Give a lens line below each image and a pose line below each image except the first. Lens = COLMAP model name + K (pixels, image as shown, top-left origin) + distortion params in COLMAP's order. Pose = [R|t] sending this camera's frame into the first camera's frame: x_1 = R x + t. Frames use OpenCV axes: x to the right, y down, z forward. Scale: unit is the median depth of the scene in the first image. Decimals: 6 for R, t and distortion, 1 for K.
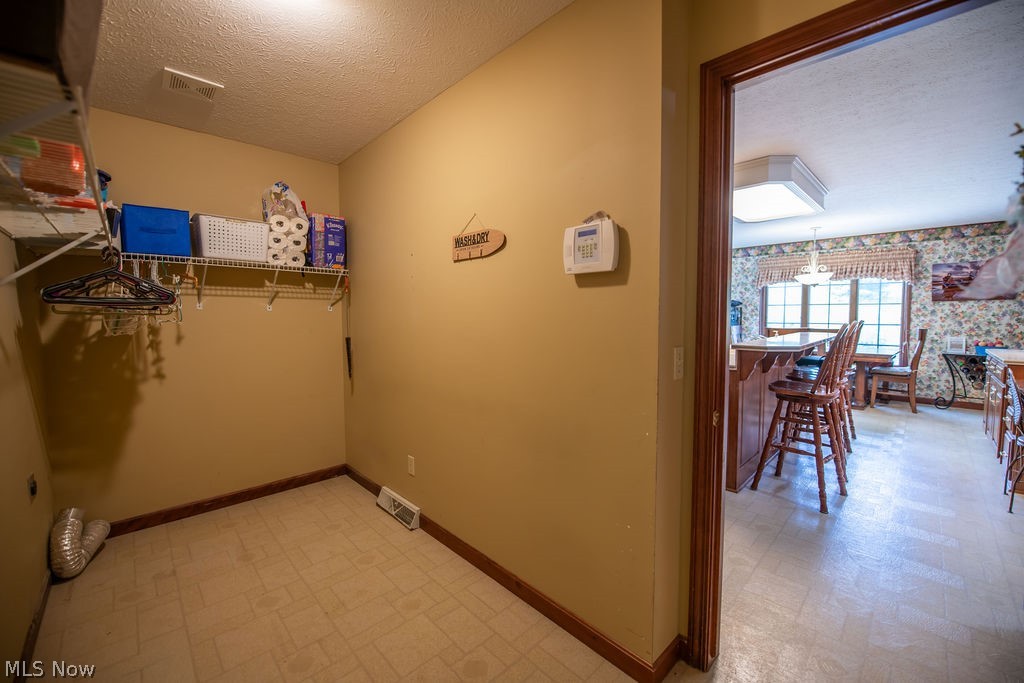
lens RADIAL K [[405.8, 0, 515.5], [0, 405.8, 336.3], [0, 0, 1]] dist [-0.019461, -0.000430]
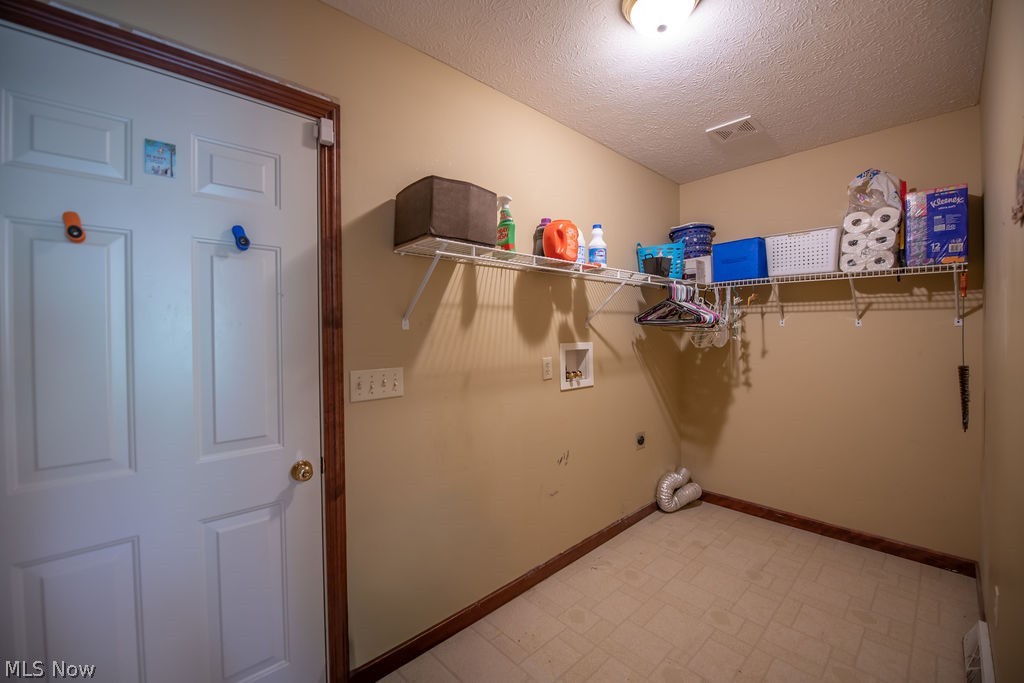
lens RADIAL K [[405.8, 0, 515.5], [0, 405.8, 336.3], [0, 0, 1]] dist [-0.019461, -0.000430]
pose [[-0.022449, 0.012920, -0.999665, 0.262644], [-0.047824, 0.998758, 0.013982, -0.020799], [0.998603, 0.048122, -0.021803, 0.320181]]
